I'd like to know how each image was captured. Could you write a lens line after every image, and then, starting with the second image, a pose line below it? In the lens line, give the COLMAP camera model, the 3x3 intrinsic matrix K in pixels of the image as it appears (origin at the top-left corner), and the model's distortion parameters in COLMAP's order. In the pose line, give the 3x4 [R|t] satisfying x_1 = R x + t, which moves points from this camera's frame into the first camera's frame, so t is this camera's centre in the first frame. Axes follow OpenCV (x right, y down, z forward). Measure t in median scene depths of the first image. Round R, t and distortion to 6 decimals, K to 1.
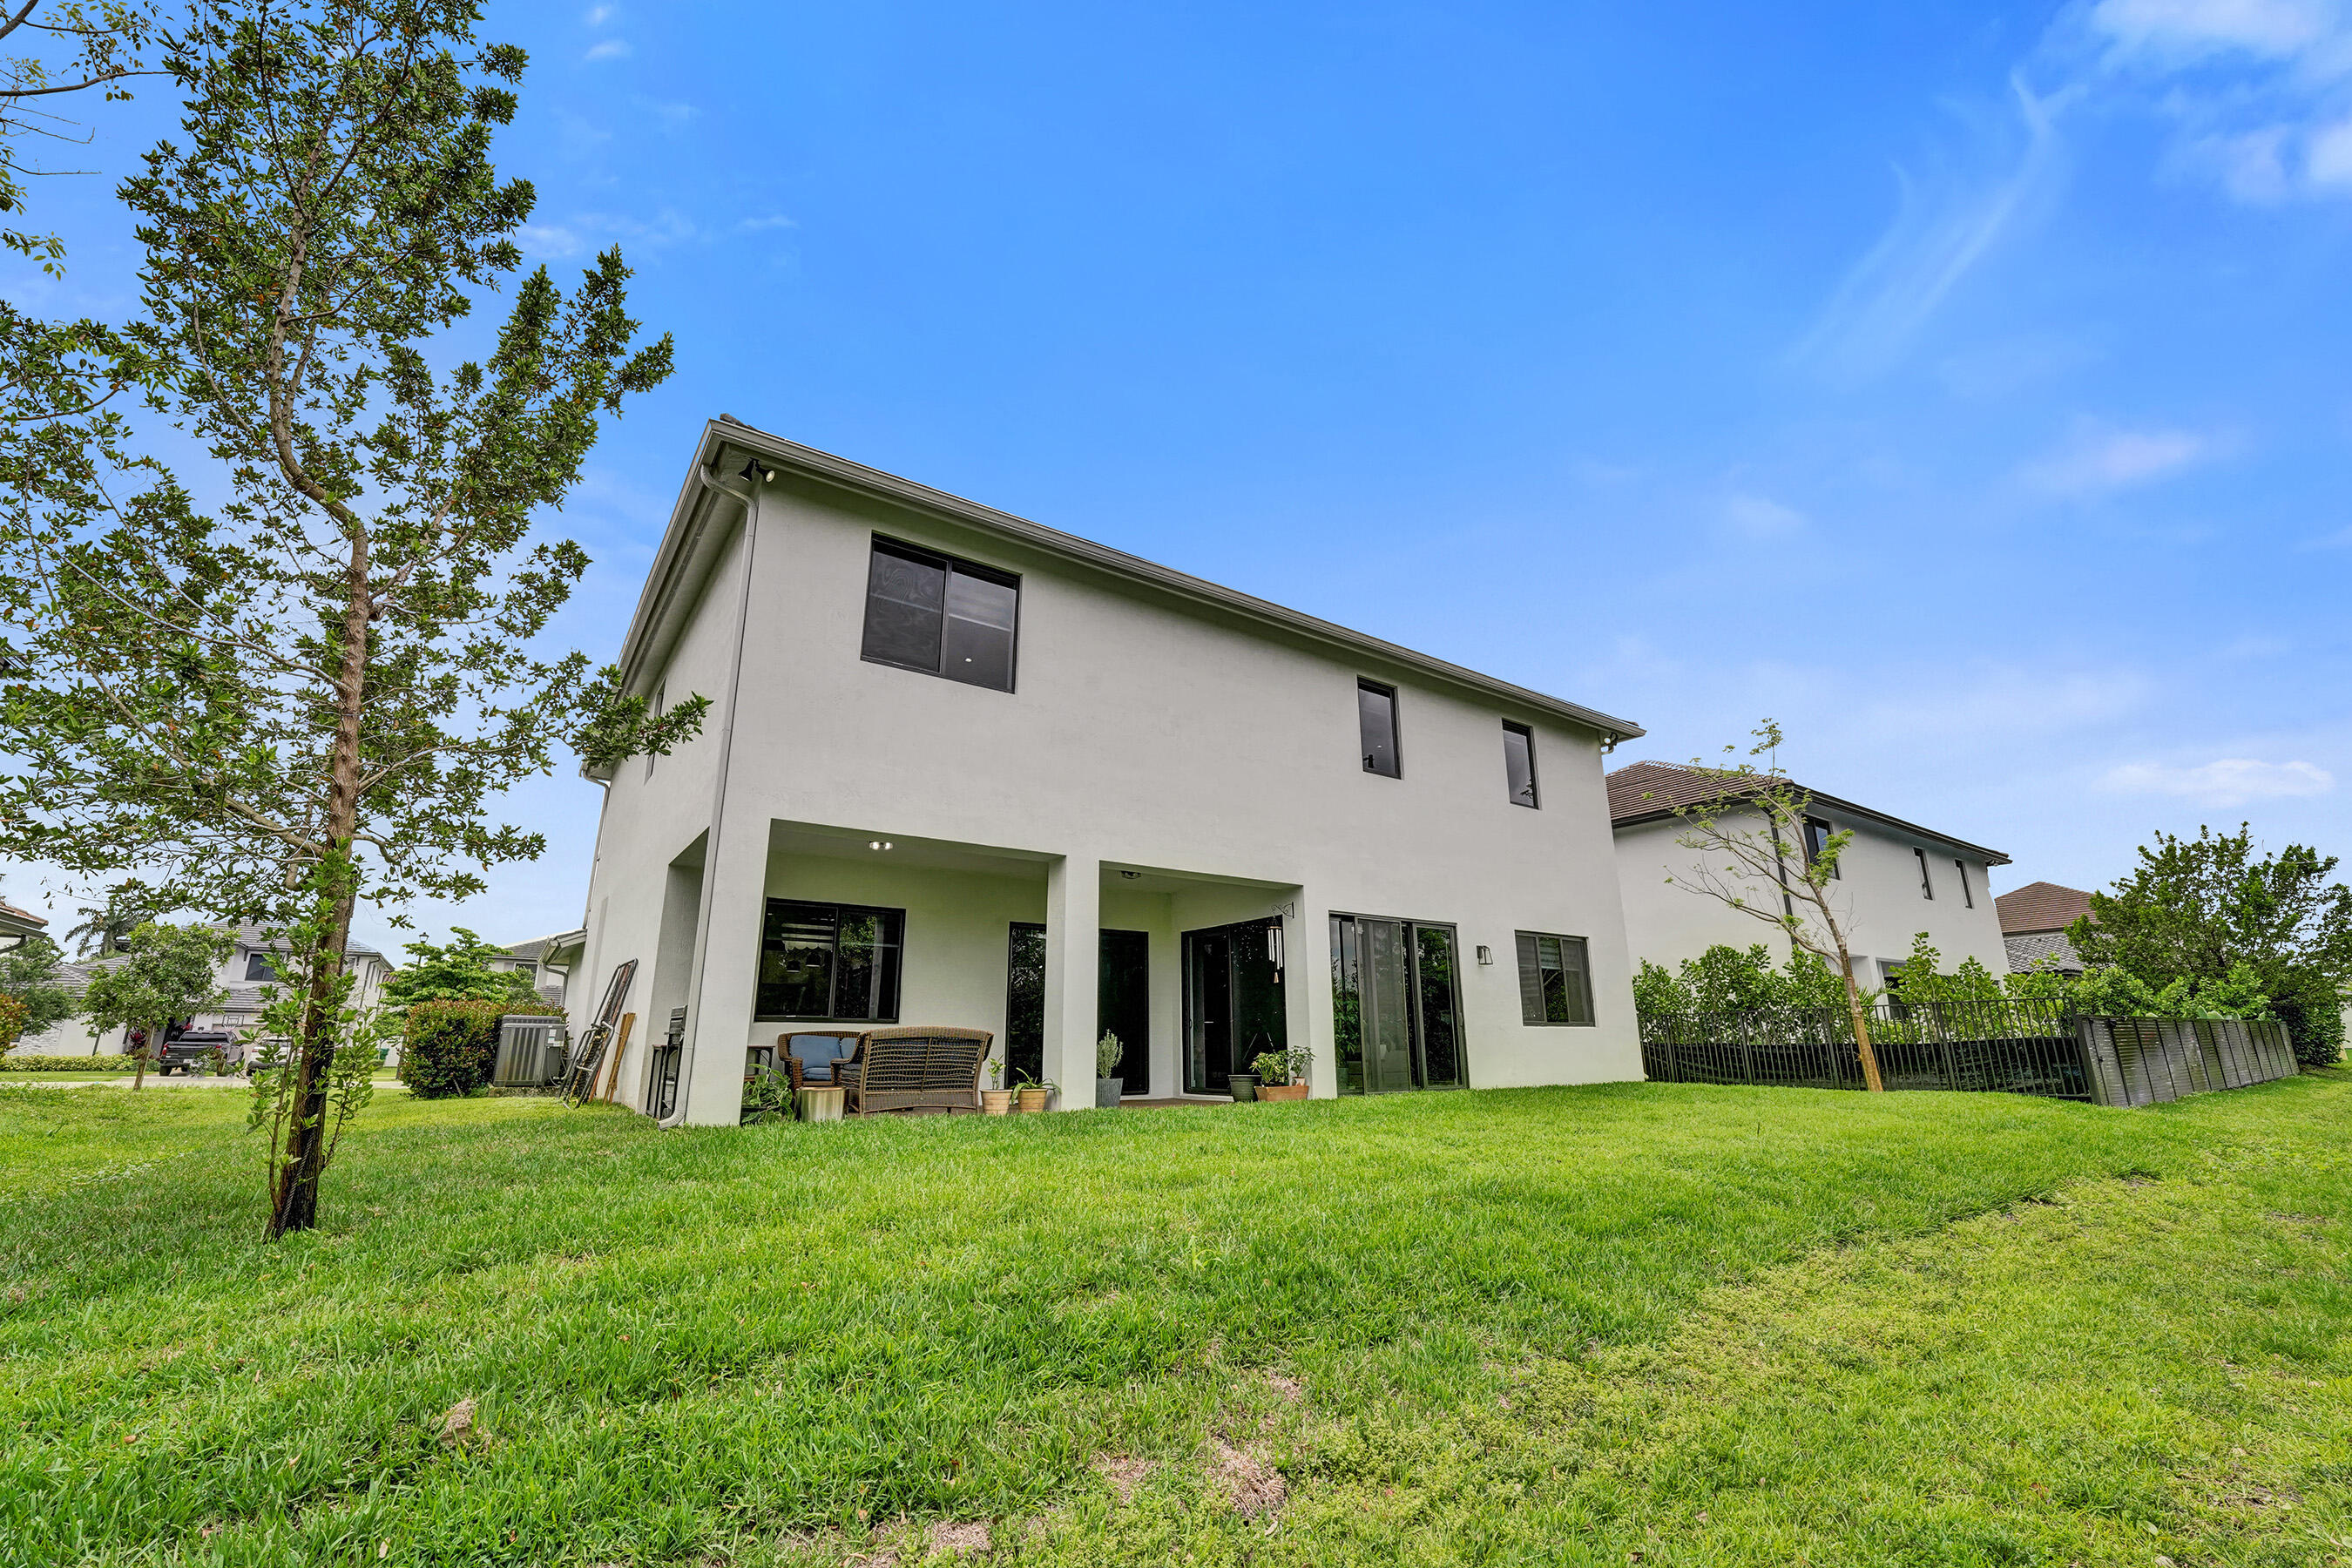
lens RADIAL K [[964.4, 0, 1168.3], [0, 964.4, 781.8], [0, 0, 1]] dist [-0.025676, 0.000330]
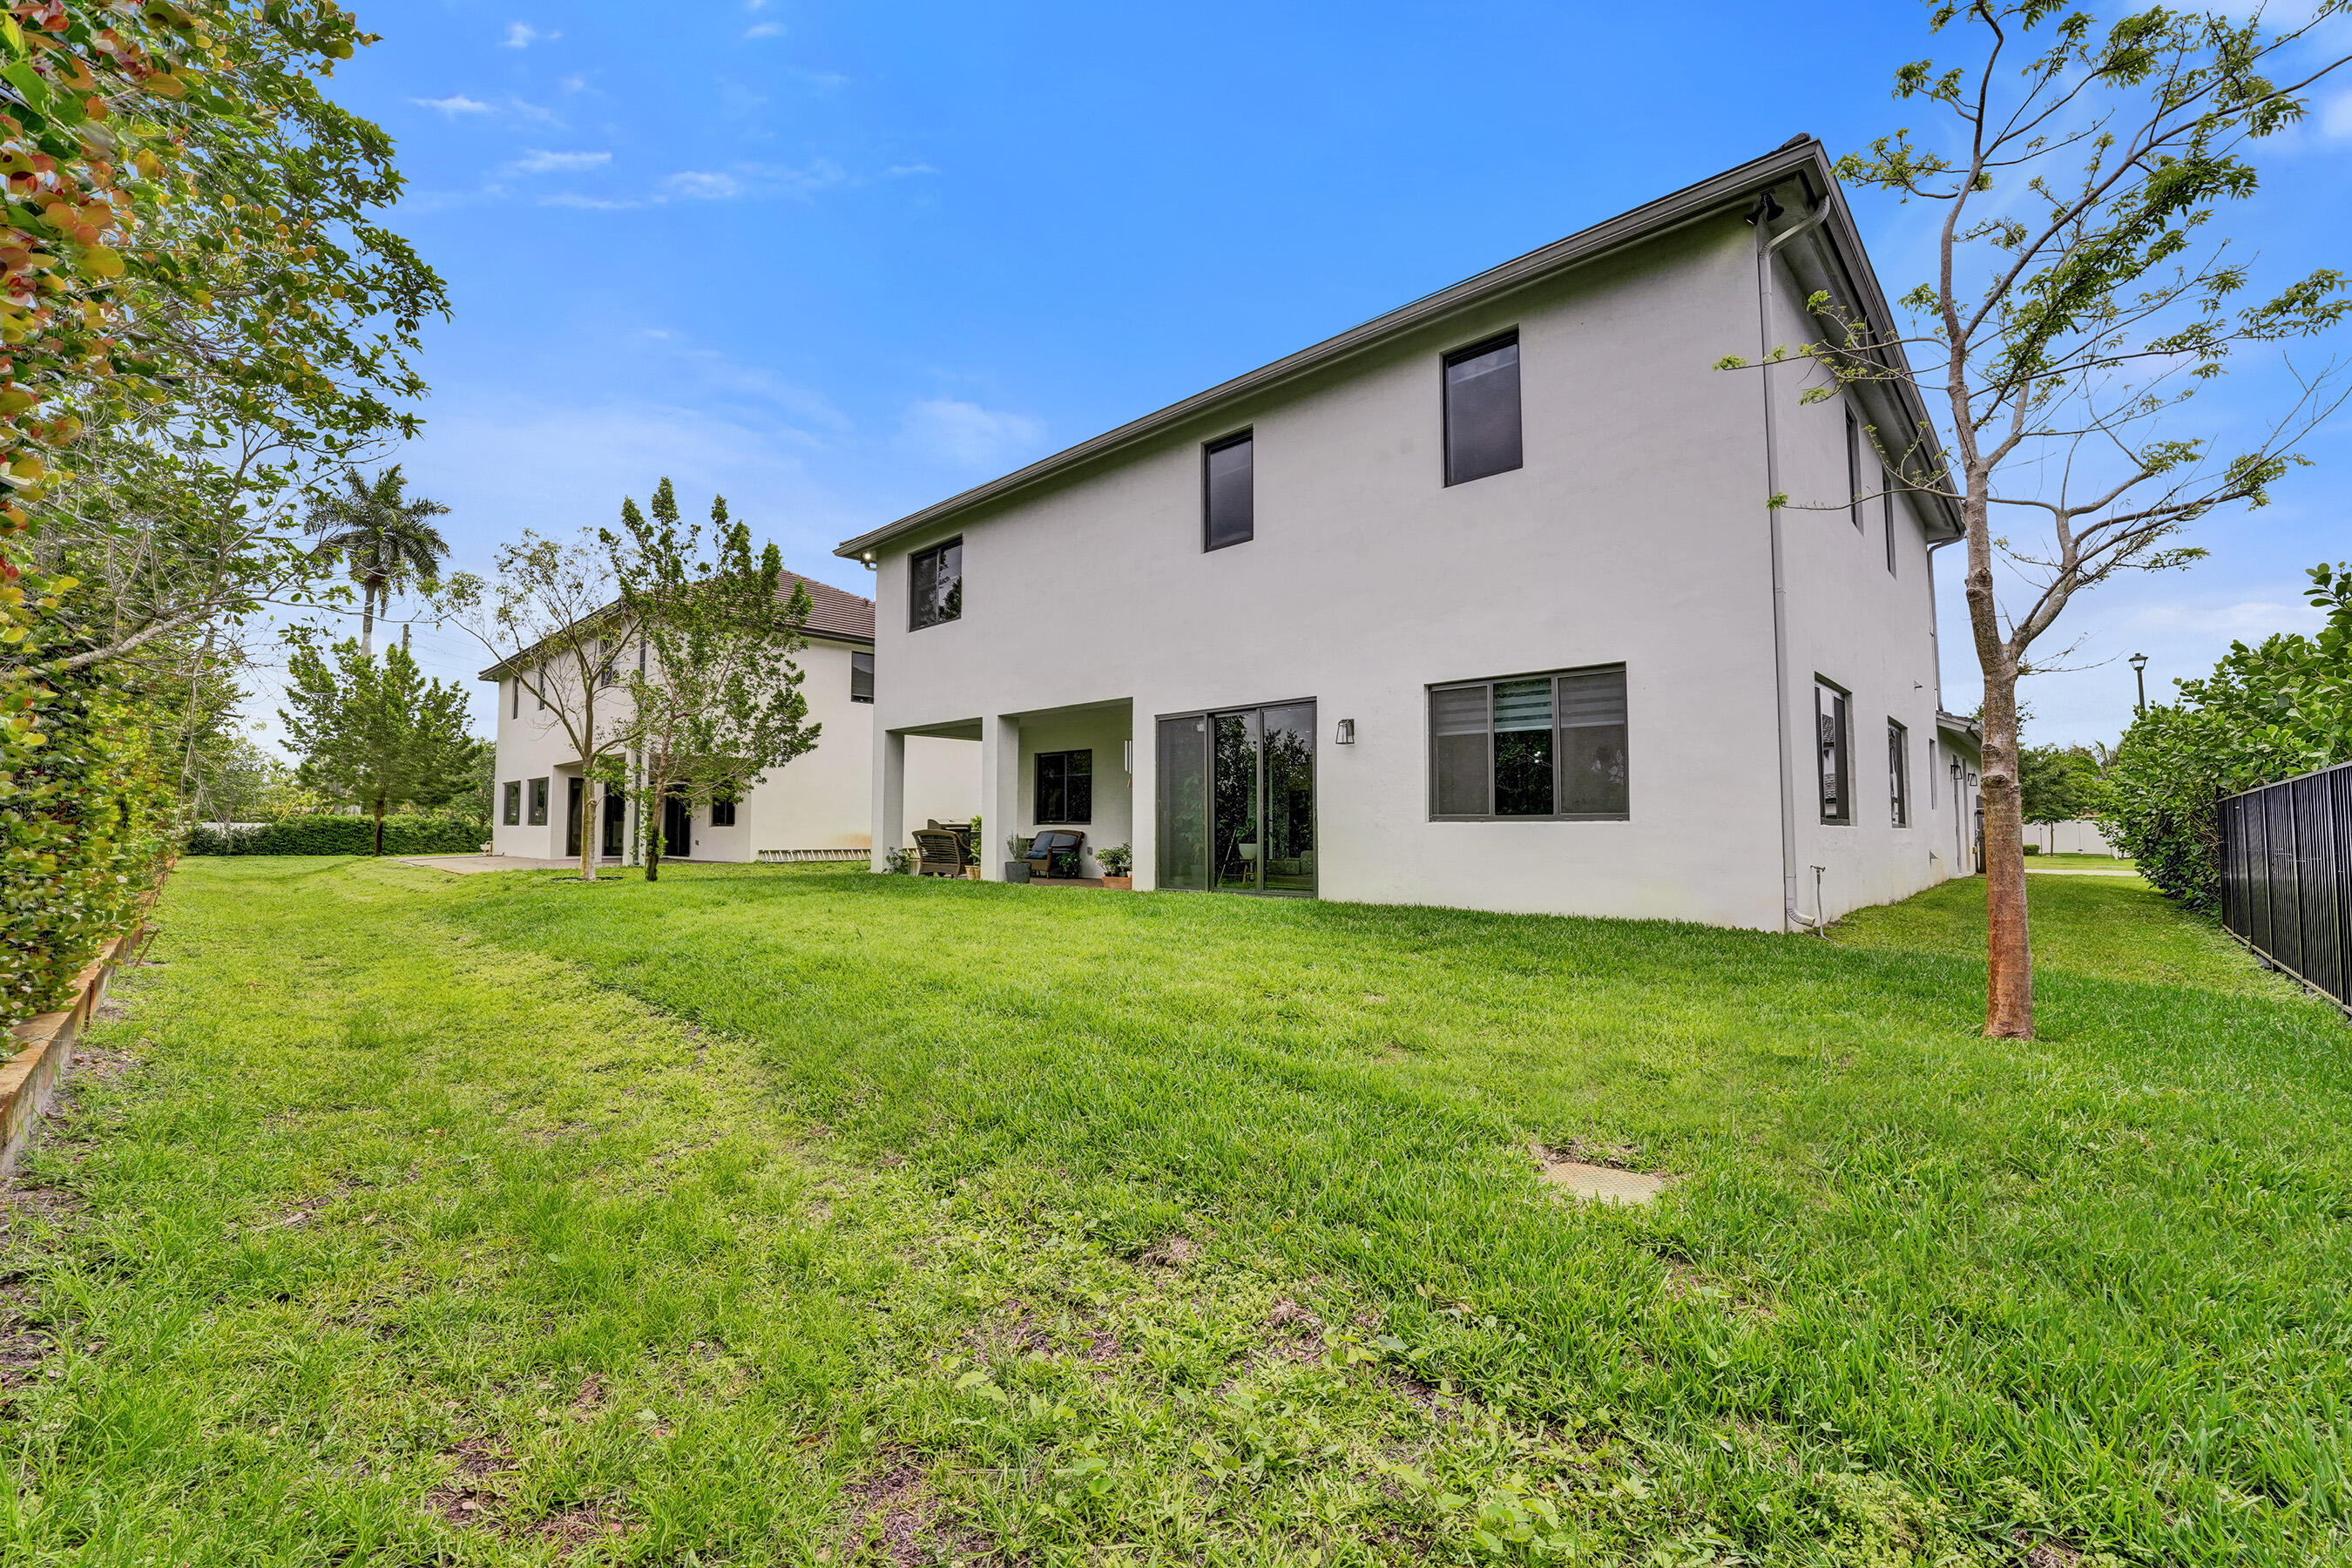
lens RADIAL K [[919.2, 0, 1191.6], [0, 919.2, 777.7], [0, 0, 1]] dist [-0.023059, 0.000073]
pose [[0.219840, -0.051681, -0.974166, 1.026946], [0.259299, 0.965770, 0.007280, 0.183874], [0.940444, -0.254200, 0.225716, 0.734951]]
